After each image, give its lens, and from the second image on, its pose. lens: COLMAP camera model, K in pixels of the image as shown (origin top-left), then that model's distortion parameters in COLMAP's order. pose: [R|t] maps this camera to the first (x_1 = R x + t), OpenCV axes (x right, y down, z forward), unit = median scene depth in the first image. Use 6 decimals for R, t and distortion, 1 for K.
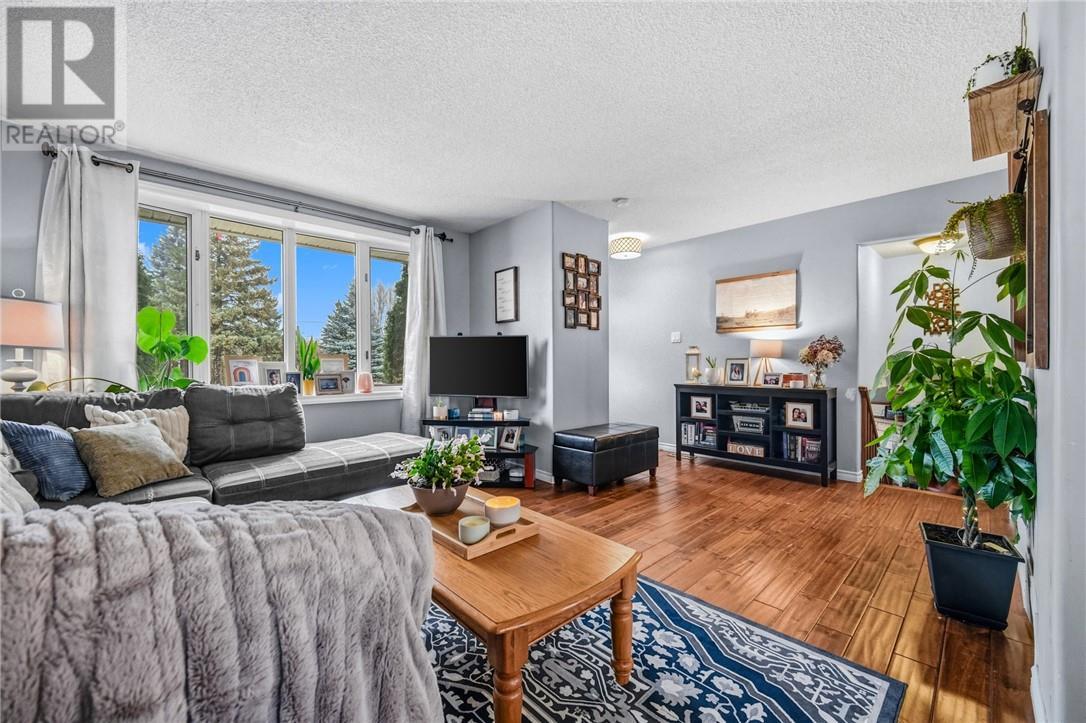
lens RADIAL K [[441.0, 0, 538.6], [0, 441.0, 358.1], [0, 0, 1]] dist [-0.003312, 0.000322]
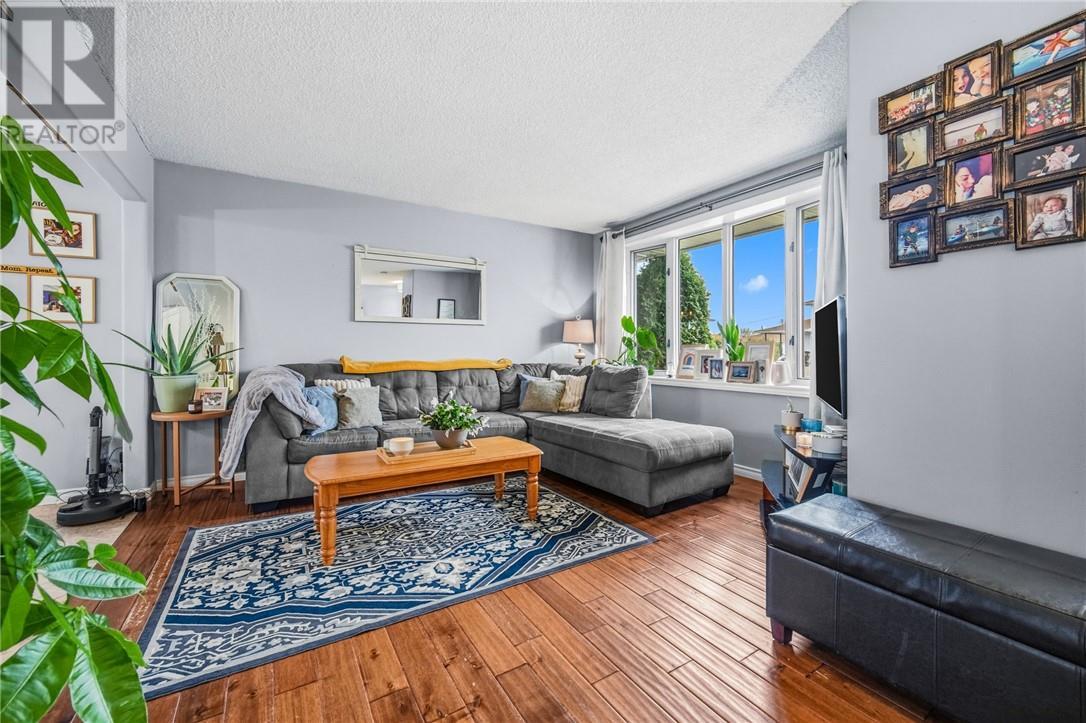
lens RADIAL K [[441.0, 0, 538.6], [0, 441.0, 358.1], [0, 0, 1]] dist [-0.003312, 0.000322]
pose [[-0.223426, 0.017658, -0.974561, 1.286127], [0.011181, 0.999817, 0.015552, 0.016714], [0.974657, -0.007421, -0.223583, 1.776796]]
